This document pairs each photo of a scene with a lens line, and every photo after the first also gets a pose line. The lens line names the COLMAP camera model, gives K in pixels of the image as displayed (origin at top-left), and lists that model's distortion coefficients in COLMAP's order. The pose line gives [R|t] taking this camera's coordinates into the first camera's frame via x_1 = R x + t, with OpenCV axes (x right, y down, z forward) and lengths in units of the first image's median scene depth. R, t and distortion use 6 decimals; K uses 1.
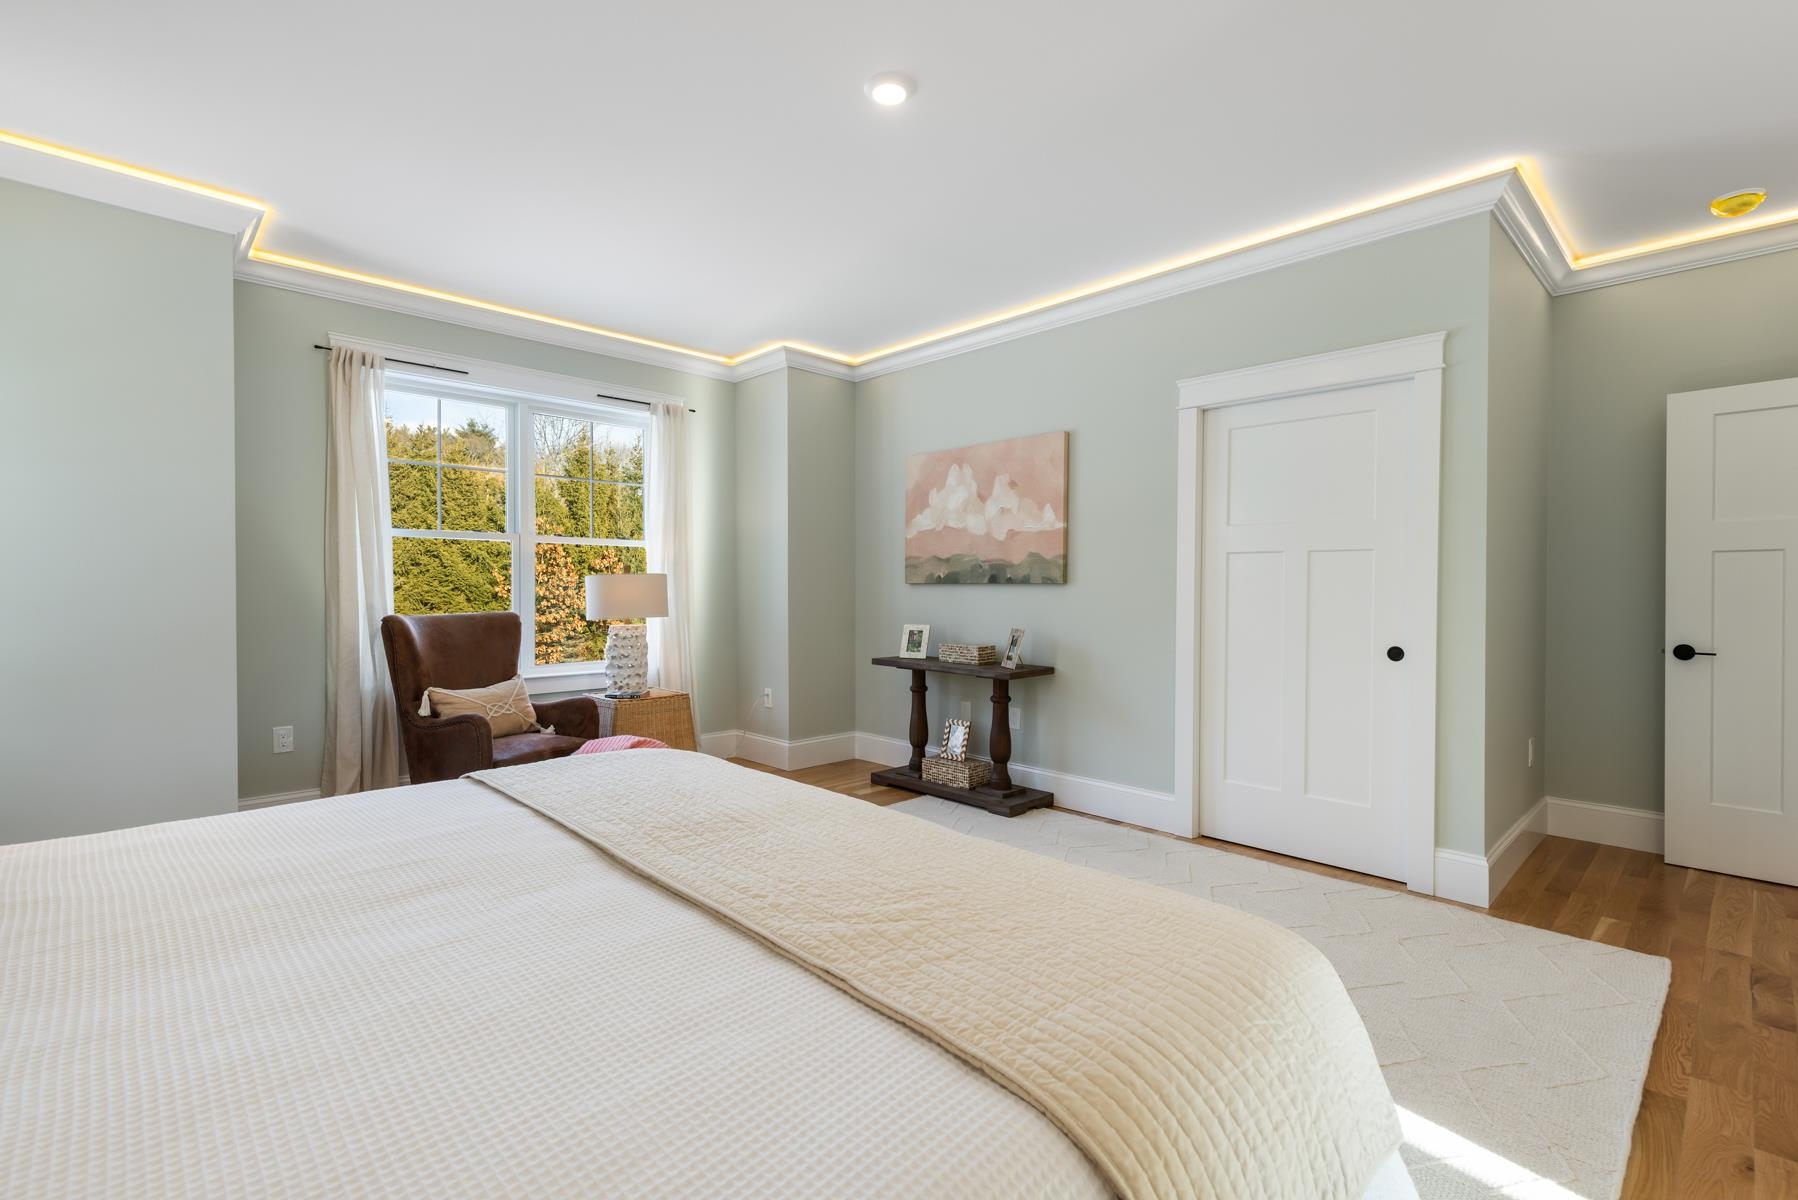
lens RADIAL K [[819.1, 0, 903.0], [0, 819.1, 602.2], [0, 0, 1]] dist [0.005070, -0.000815]
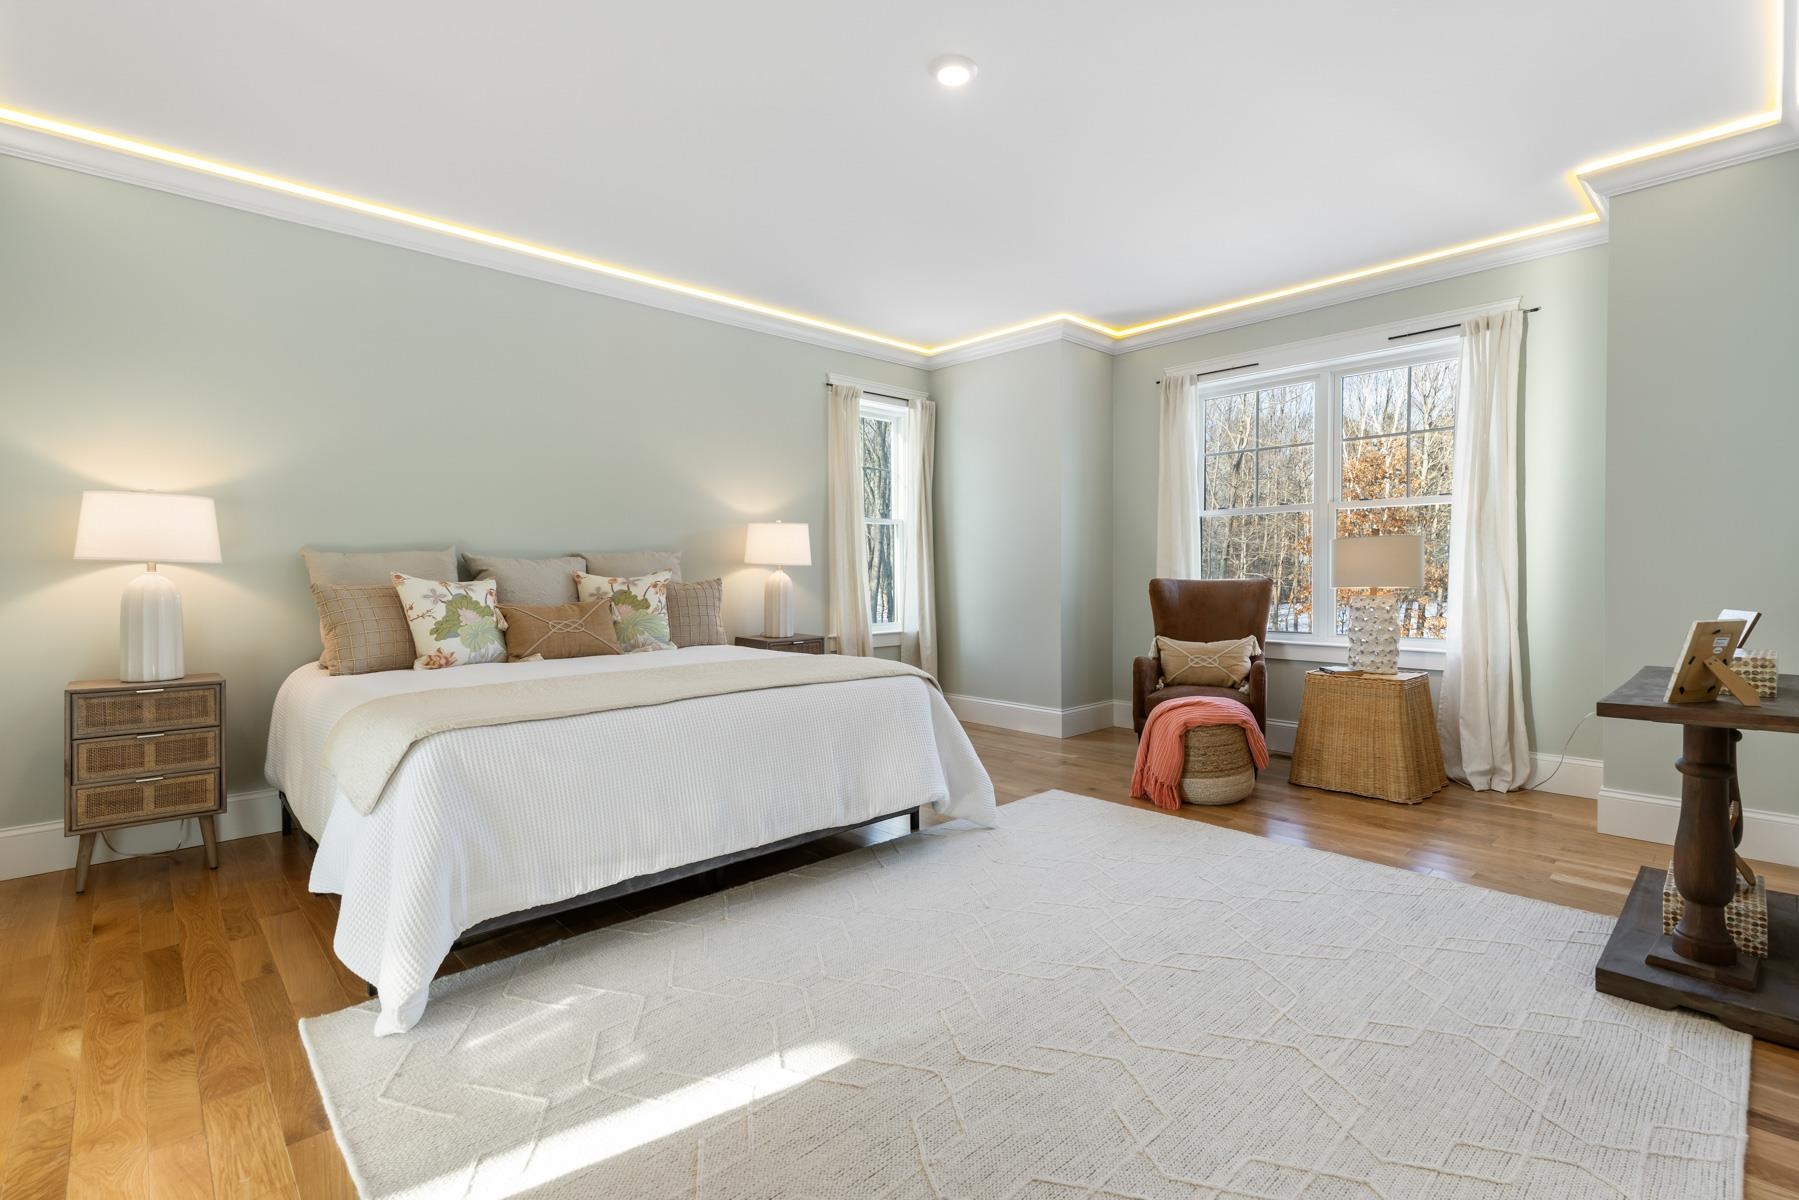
lens RADIAL K [[807.9, 0, 907.8], [0, 807.9, 596.0], [0, 0, 1]] dist [0.004658, -0.000087]
pose [[-0.029328, 0.034522, -0.998974, 0.619383], [-0.010560, 0.999337, 0.034844, 0.006252], [0.999514, 0.011571, -0.028944, 0.566898]]
